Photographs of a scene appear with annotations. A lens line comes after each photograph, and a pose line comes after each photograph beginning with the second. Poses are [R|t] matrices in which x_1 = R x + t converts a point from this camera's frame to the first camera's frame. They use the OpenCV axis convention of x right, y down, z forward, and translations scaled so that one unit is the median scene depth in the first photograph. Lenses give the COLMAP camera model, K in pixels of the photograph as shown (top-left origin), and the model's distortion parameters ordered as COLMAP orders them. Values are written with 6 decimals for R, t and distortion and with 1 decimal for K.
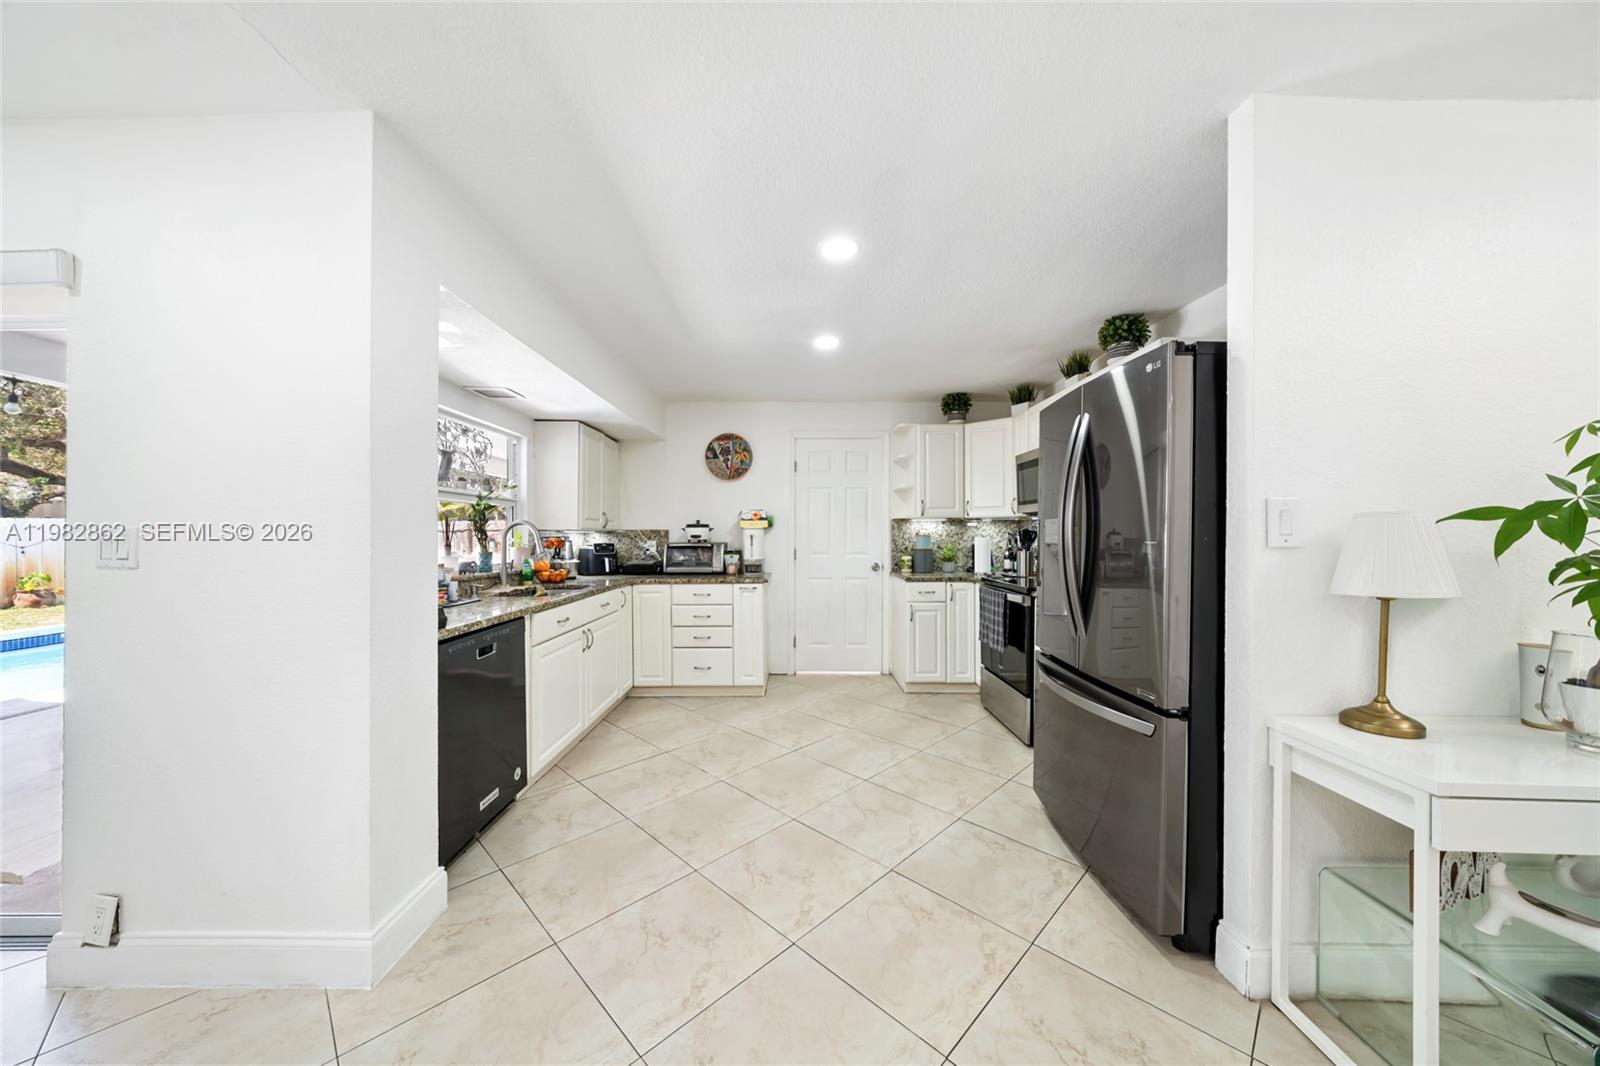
lens RADIAL K [[547.0, 0, 798.0], [0, 547.0, 529.9], [0, 0, 1]] dist [-0.006803, -0.000050]
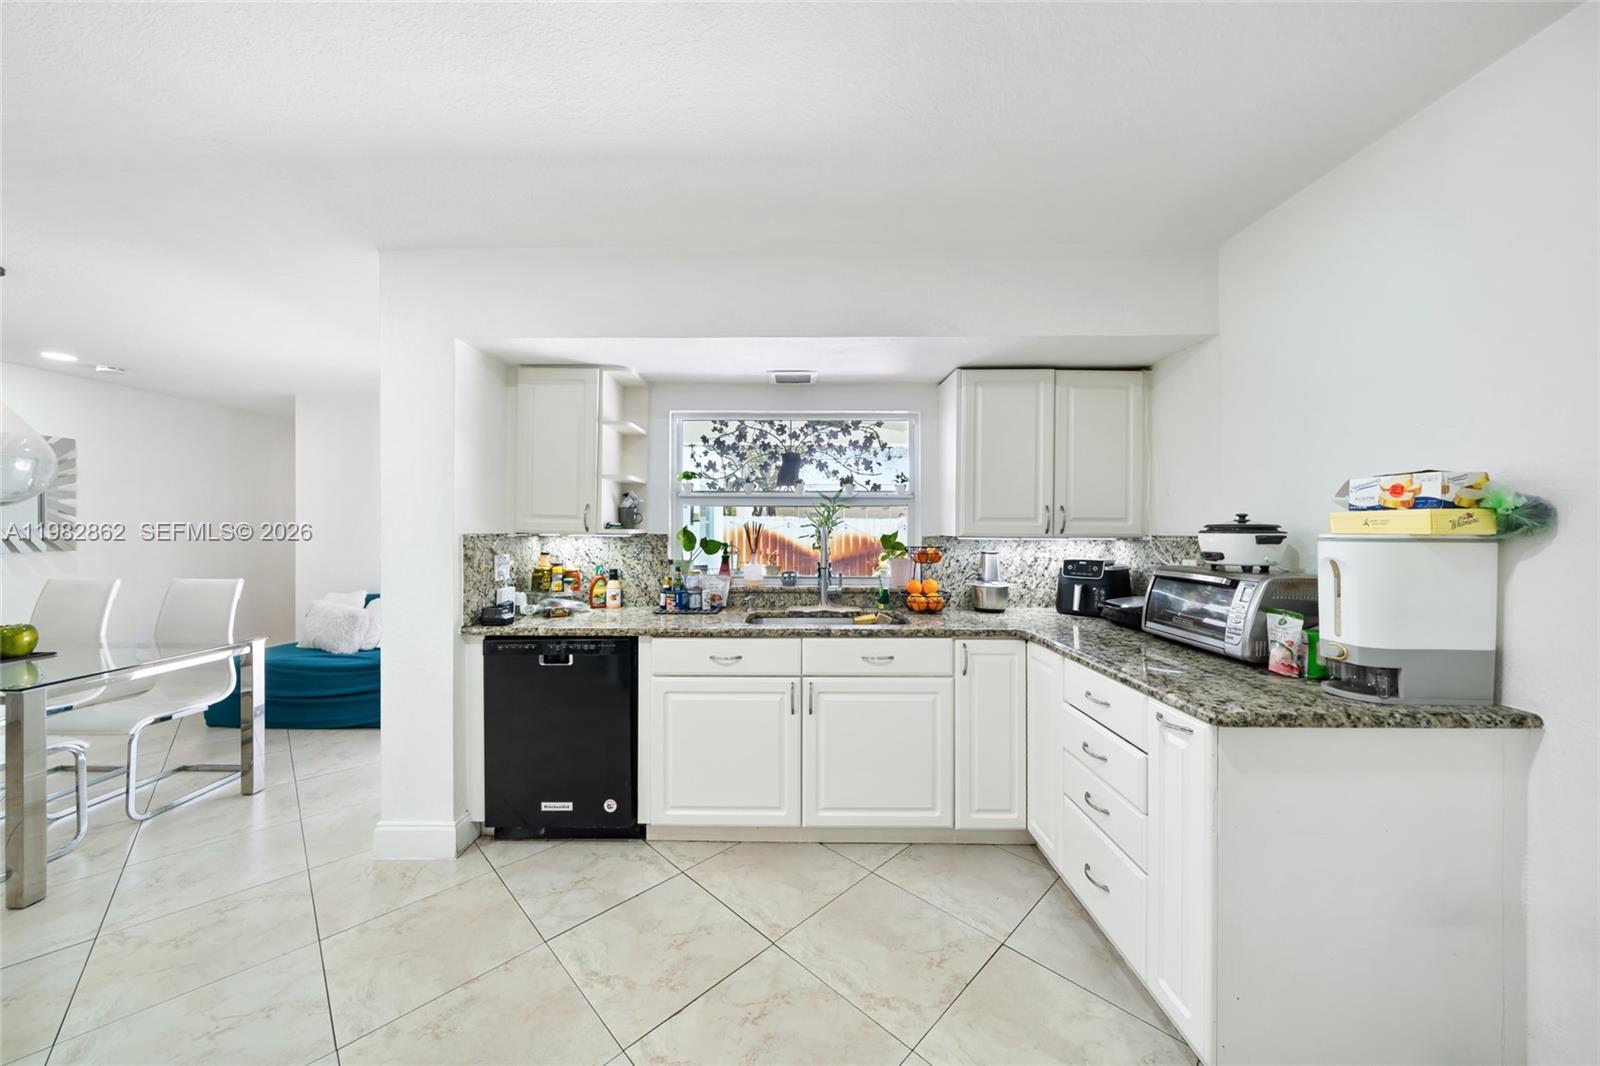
lens RADIAL K [[547.0, 0, 793.6], [0, 547.0, 528.6], [0, 0, 1]] dist [-0.006803, -0.000050]
pose [[-0.010664, 0.001417, -0.999942, 0.253854], [0.006924, 0.999975, 0.001343, -0.012208], [0.999919, -0.006909, -0.010673, 0.835052]]
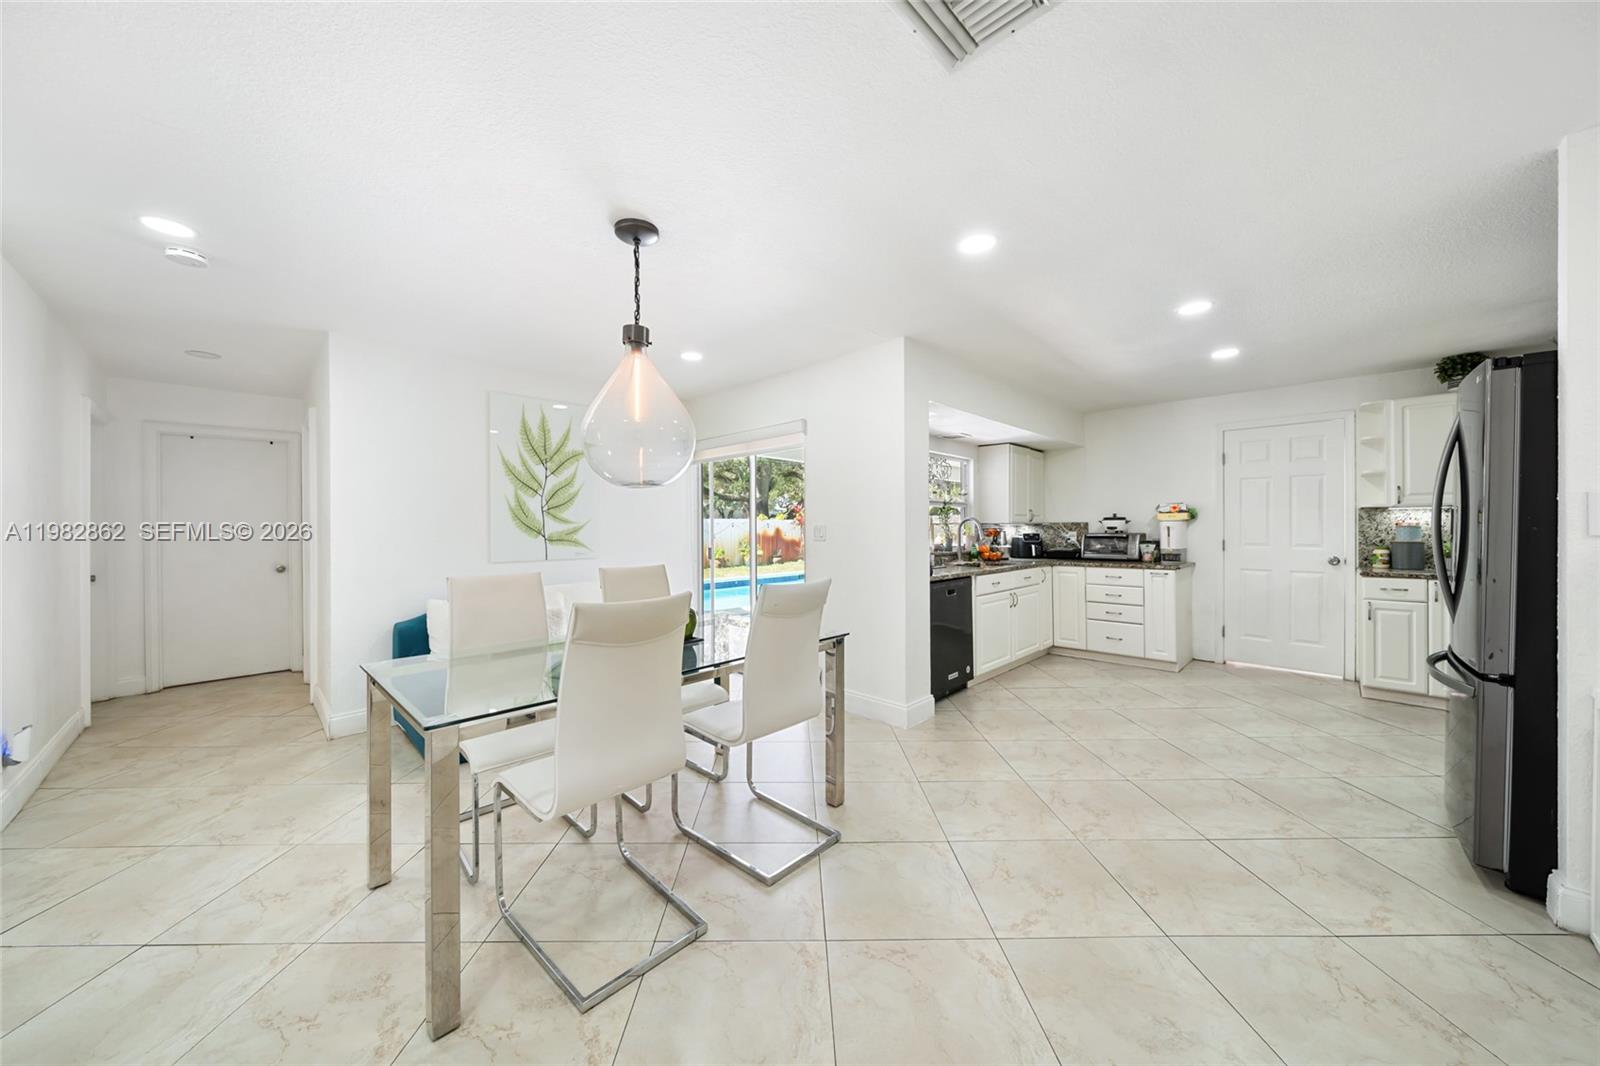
lens RADIAL K [[547.0, 0, 789.8], [0, 547.0, 530.1], [0, 0, 1]] dist [-0.006803, -0.000050]
pose [[0.703513, 0.000221, -0.710682, 0.185566], [0.009917, 0.999900, 0.010128, -0.002464], [0.710613, -0.014173, 0.703441, -0.358165]]
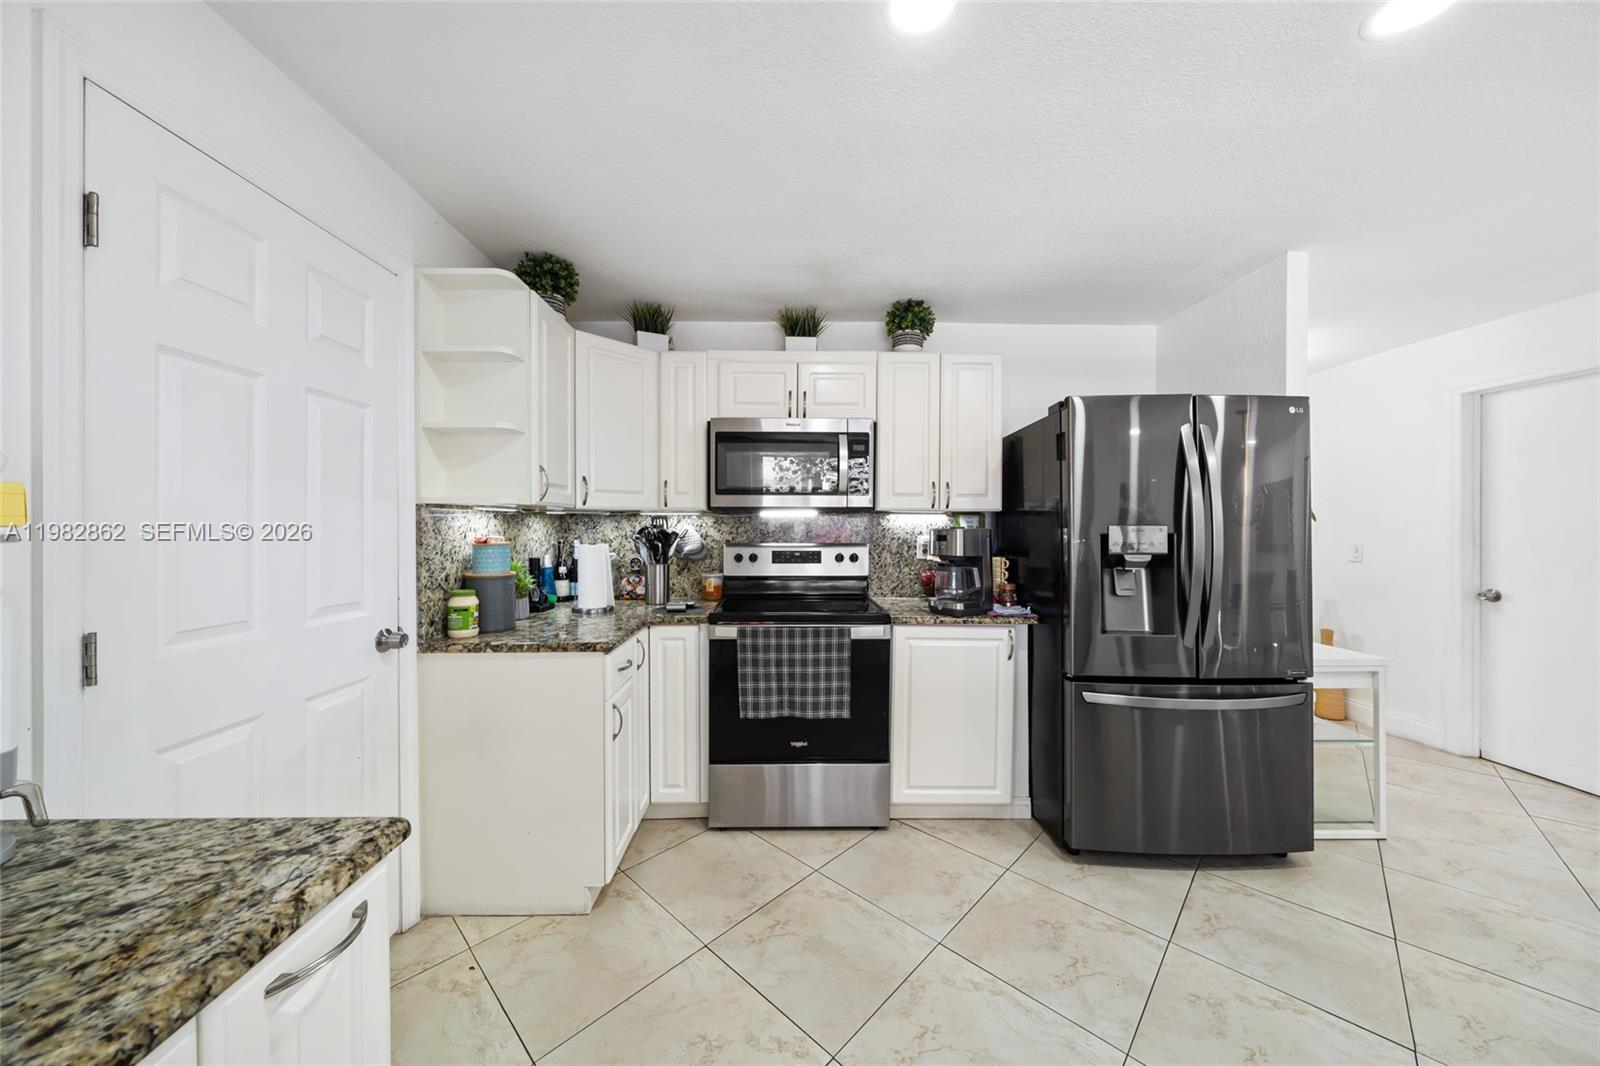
lens RADIAL K [[547.0, 0, 797.0], [0, 547.0, 530.2], [0, 0, 1]] dist [-0.006803, -0.000050]
pose [[-0.008507, -0.005333, 0.999950, -0.257049], [-0.010690, 0.999929, 0.005242, -0.007701], [-0.999907, -0.010644, -0.008563, 0.934805]]
